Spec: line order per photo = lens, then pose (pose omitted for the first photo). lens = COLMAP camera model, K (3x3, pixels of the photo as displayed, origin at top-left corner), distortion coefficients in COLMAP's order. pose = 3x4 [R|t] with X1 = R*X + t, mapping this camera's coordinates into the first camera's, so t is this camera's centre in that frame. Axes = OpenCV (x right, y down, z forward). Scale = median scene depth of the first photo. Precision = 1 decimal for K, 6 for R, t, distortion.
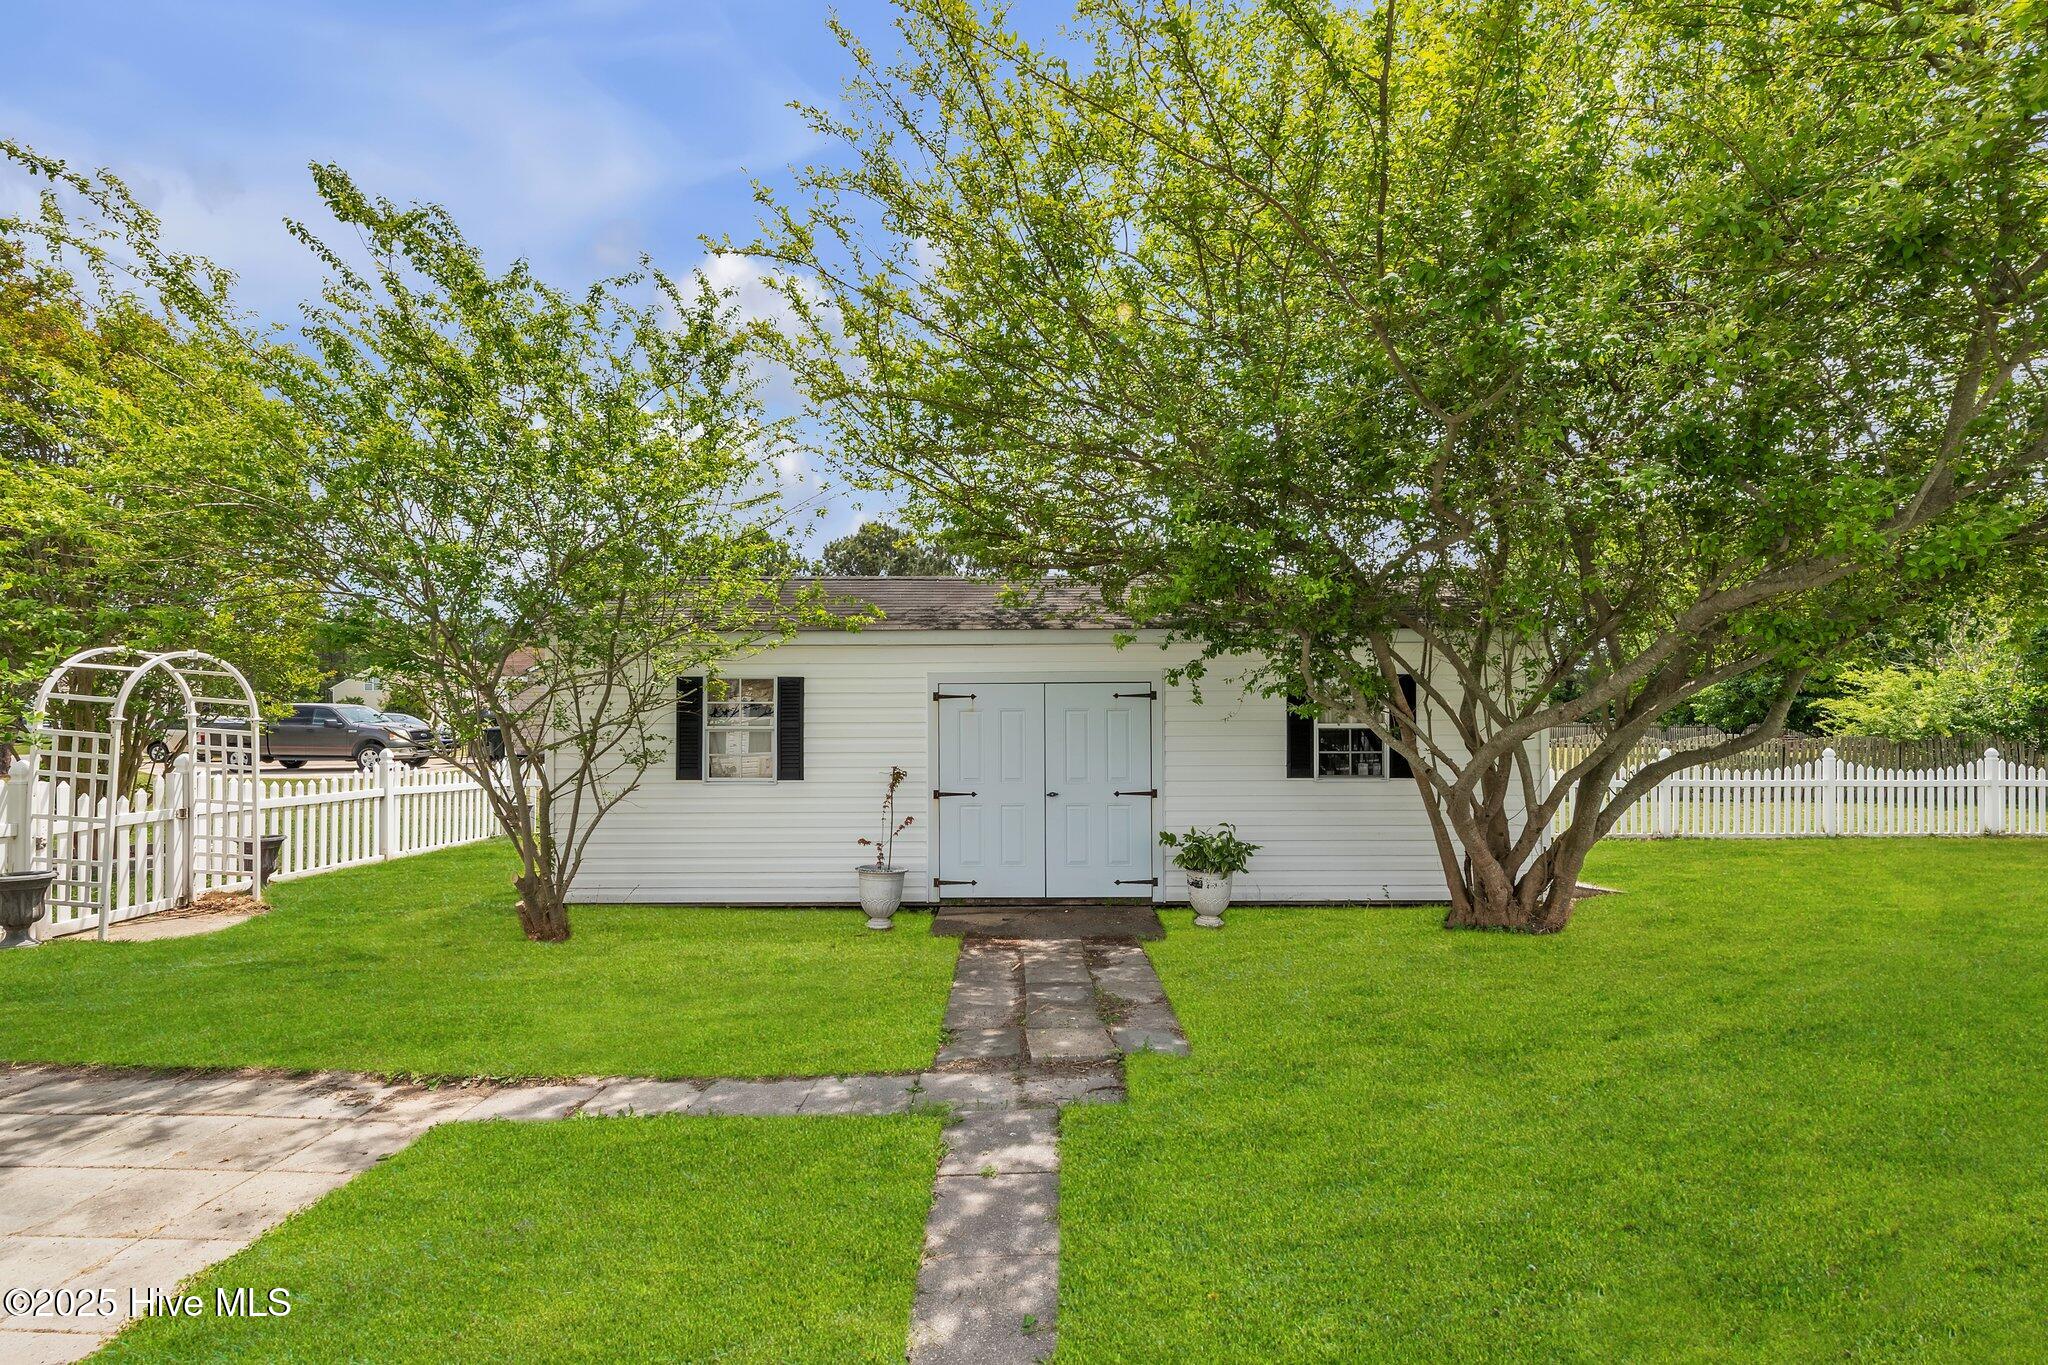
lens RADIAL K [[815.8, 0, 1027.0], [0, 815.8, 690.7], [0, 0, 1]] dist [0.002270, -0.004798]
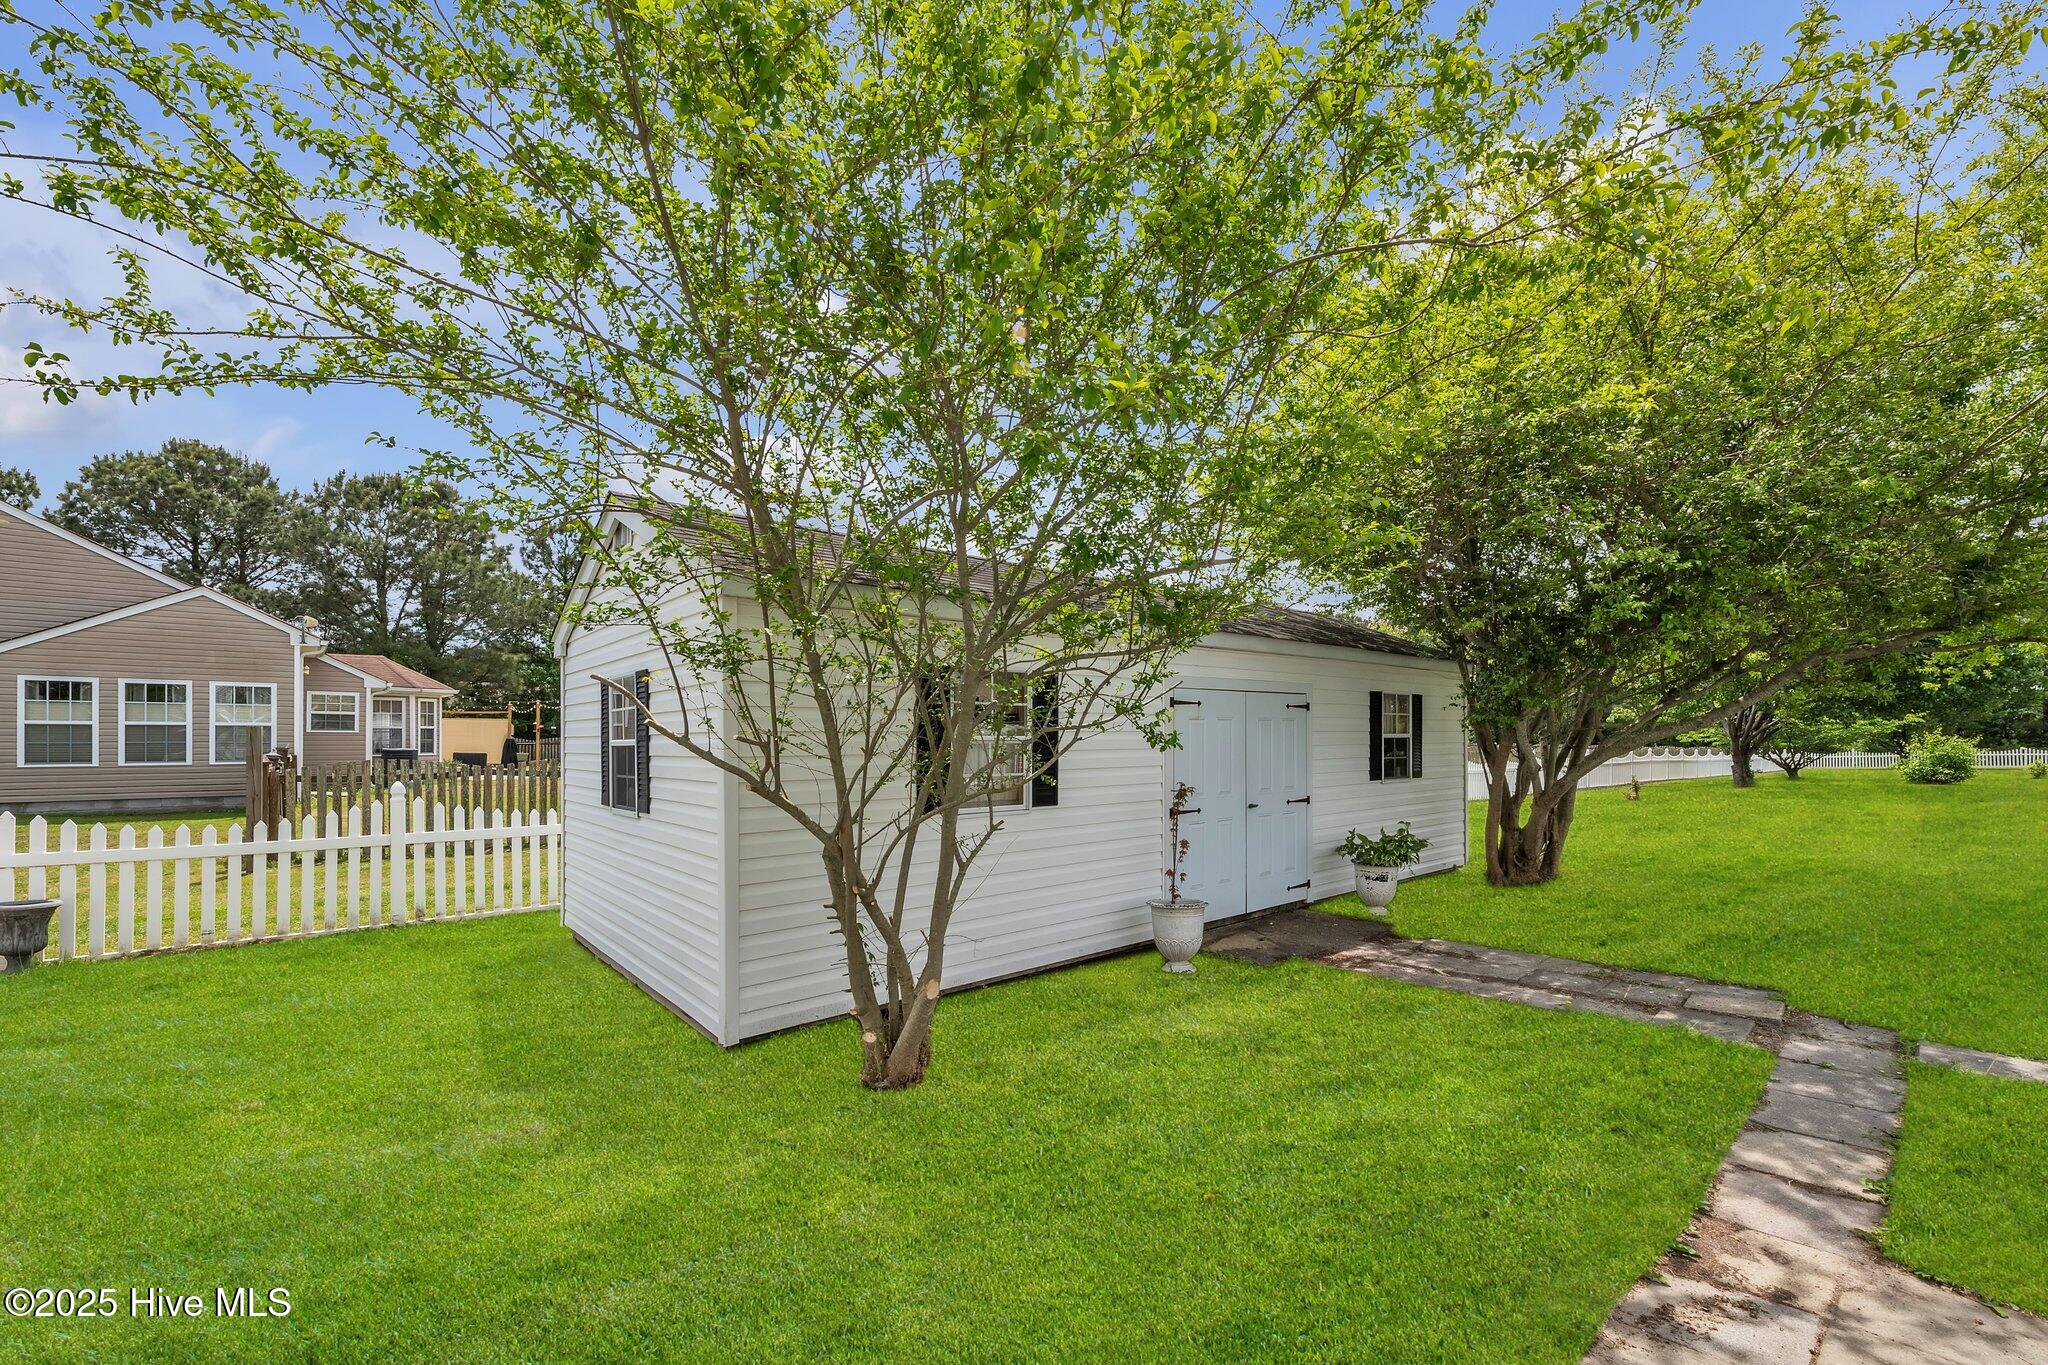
lens RADIAL K [[830.0, 0, 1021.0], [0, 830.0, 740.7], [0, 0, 1]] dist [0.000709, -0.006534]
pose [[0.754489, 0.000116, 0.656313, -0.976810], [-0.024430, 0.999312, 0.027908, 0.035585], [-0.655858, -0.037090, 0.753973, 0.530019]]
